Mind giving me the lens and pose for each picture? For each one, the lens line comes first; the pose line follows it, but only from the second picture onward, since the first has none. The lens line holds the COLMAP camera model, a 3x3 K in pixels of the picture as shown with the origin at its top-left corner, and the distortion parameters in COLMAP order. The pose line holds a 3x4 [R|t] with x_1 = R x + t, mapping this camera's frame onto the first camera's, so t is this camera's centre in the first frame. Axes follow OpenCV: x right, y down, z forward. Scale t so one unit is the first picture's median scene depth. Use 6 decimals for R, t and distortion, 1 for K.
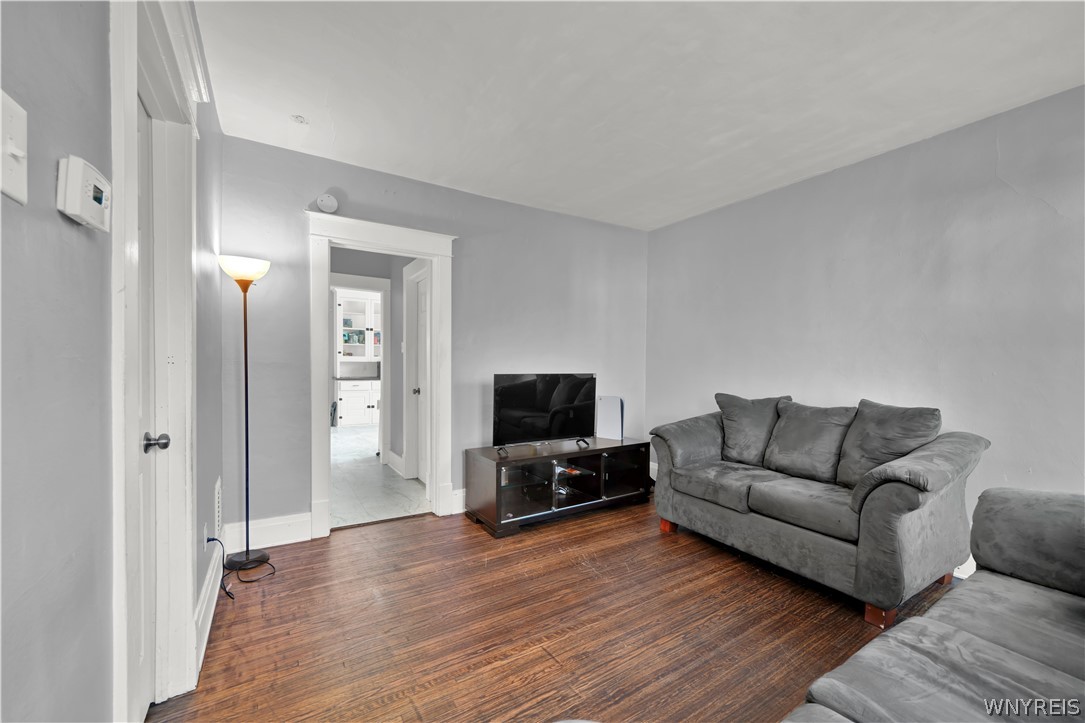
lens RADIAL K [[429.5, 0, 544.8], [0, 429.5, 374.3], [0, 0, 1]] dist [0.000253, -0.000036]
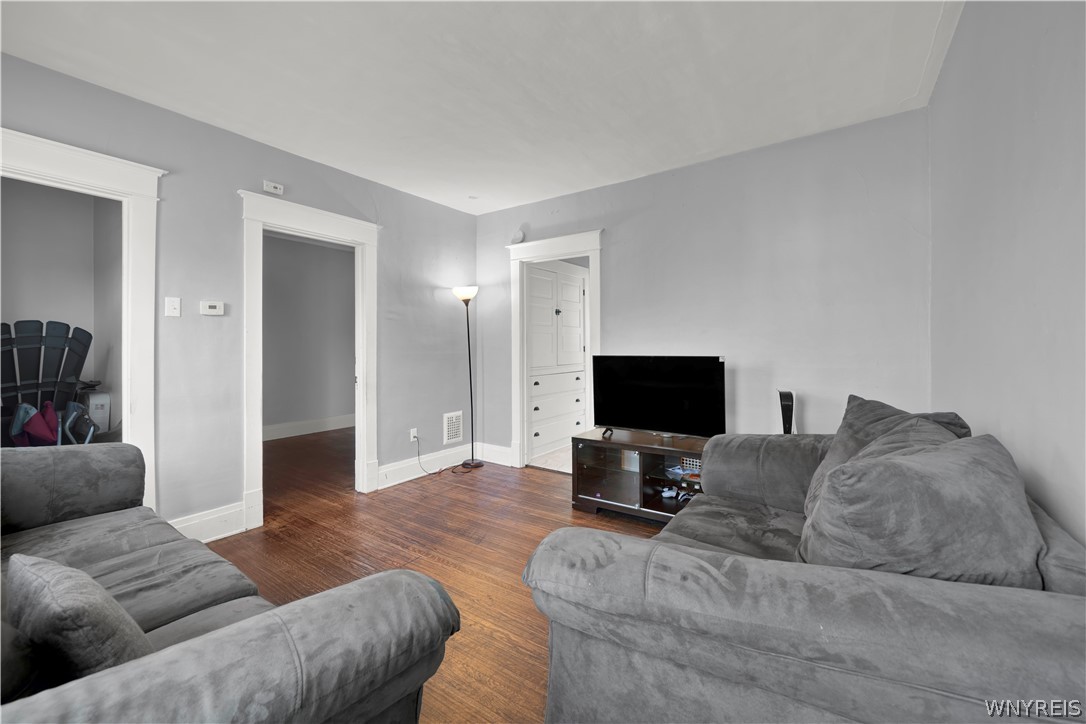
lens RADIAL K [[436.5, 0, 543.9], [0, 436.5, 353.4], [0, 0, 1]] dist [-0.000453, -0.000006]
pose [[0.392211, 0.000775, -0.919875, 0.873229], [-0.014789, 0.999876, -0.005464, 0.002299], [0.919756, 0.015747, 0.392174, 0.508195]]
